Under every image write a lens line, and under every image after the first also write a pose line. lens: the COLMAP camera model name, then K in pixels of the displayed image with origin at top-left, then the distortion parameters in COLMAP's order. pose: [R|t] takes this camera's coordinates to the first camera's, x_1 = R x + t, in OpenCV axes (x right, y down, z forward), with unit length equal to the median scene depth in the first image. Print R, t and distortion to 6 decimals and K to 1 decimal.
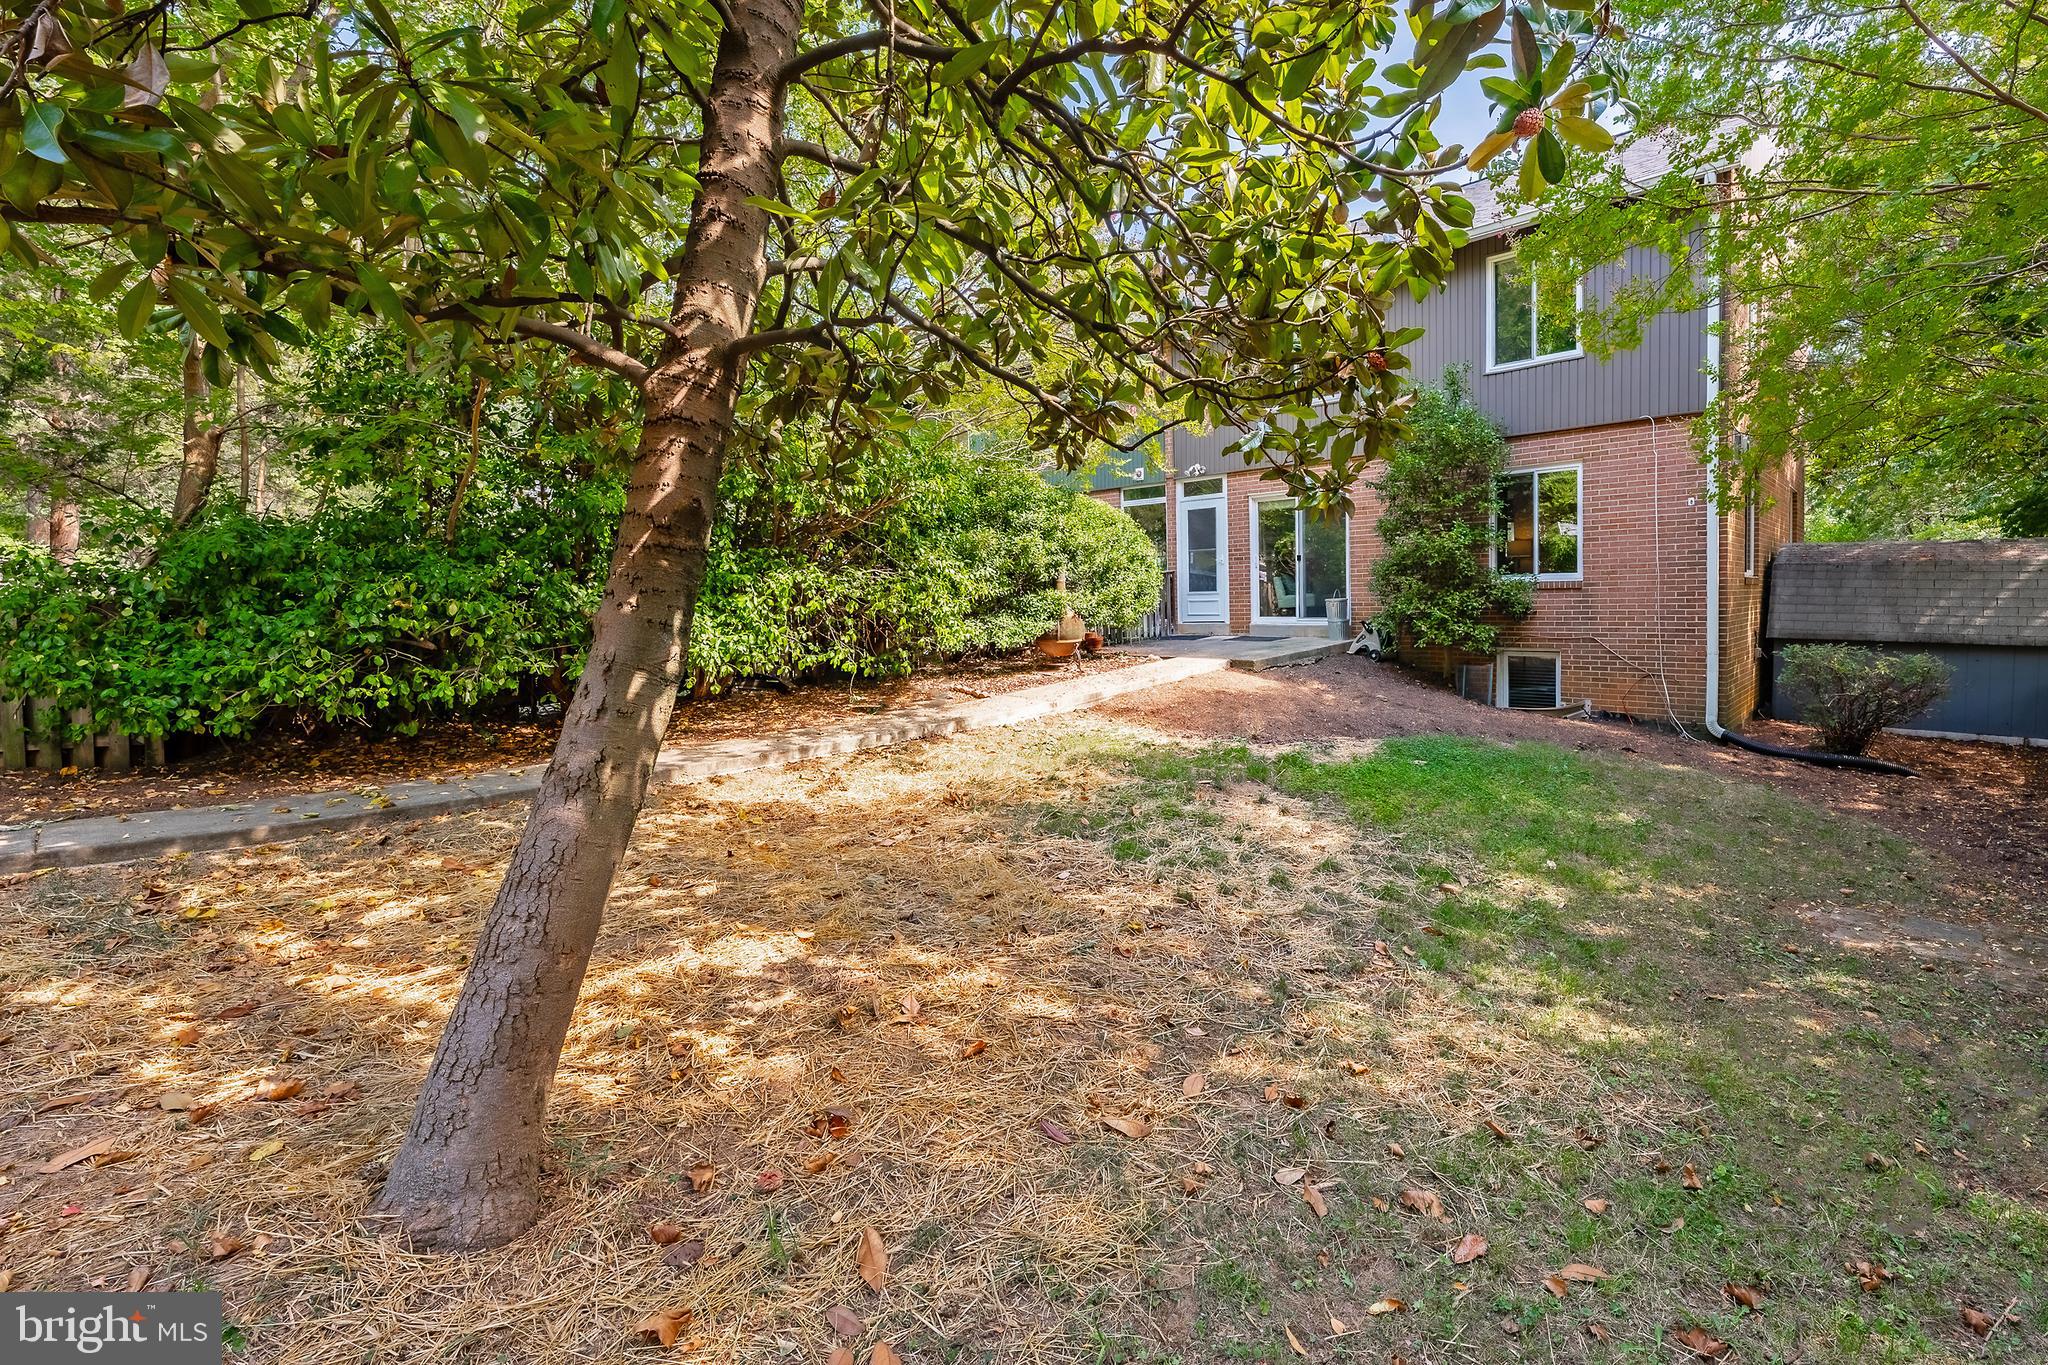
lens RADIAL K [[1971.9, 0, 1024.9], [0, 1971.9, 565.5], [0, 0, 1]] dist [-0.014402, -0.005372]
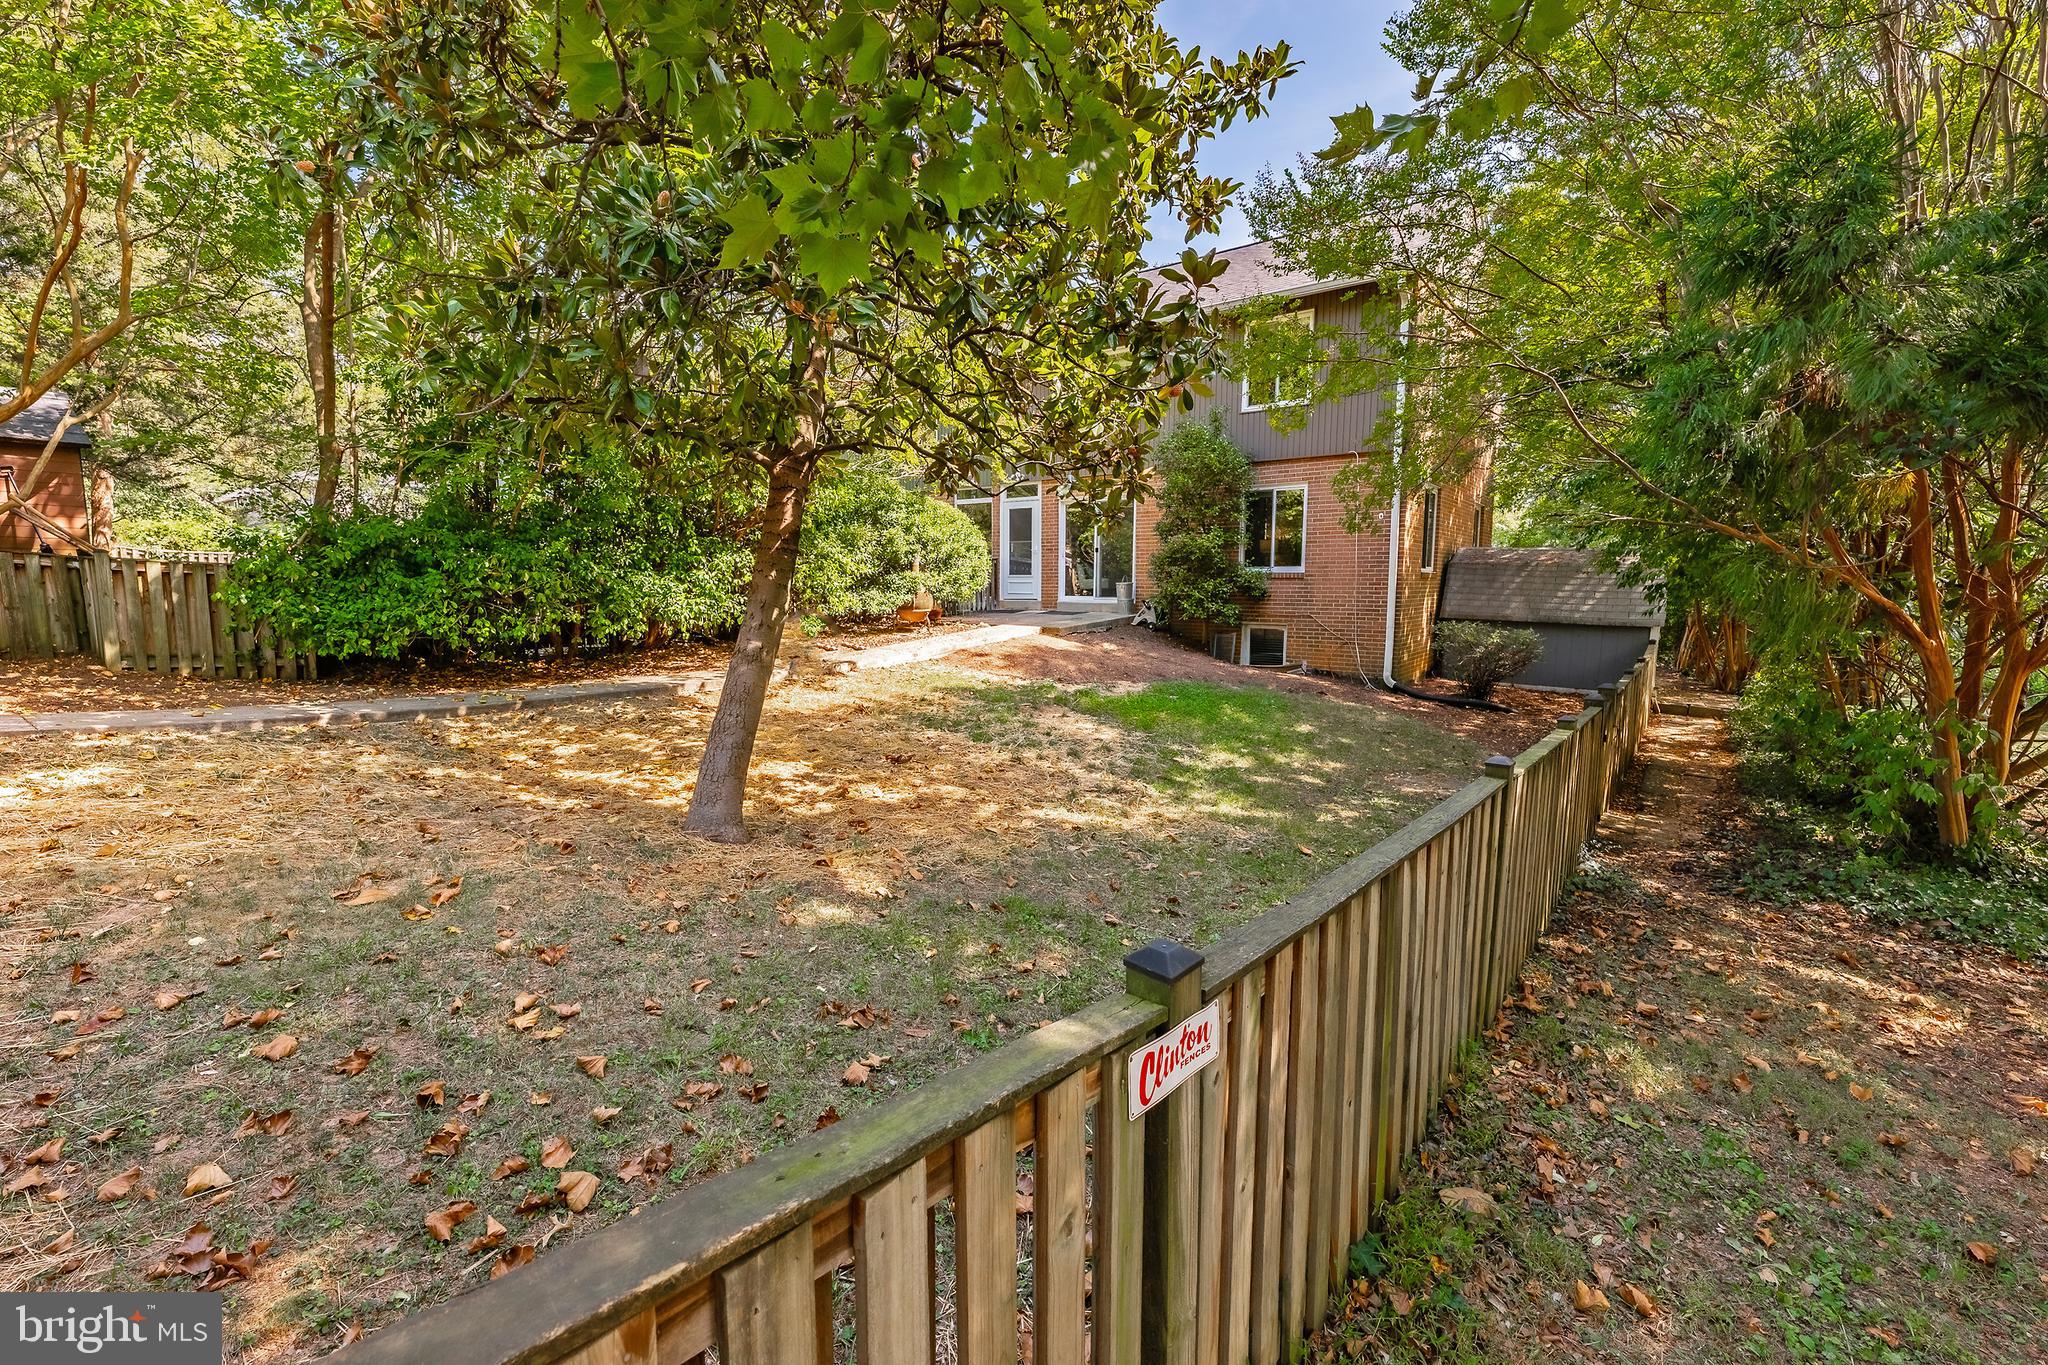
lens RADIAL K [[1971.9, 0, 1024.9], [0, 1971.9, 565.5], [0, 0, 1]] dist [-0.014402, -0.005372]
pose [[0.994997, 0.021077, 0.097655, -0.039046], [-0.022022, 0.999720, 0.008608, -0.004646], [-0.097446, -0.010715, 0.995183, -0.328165]]
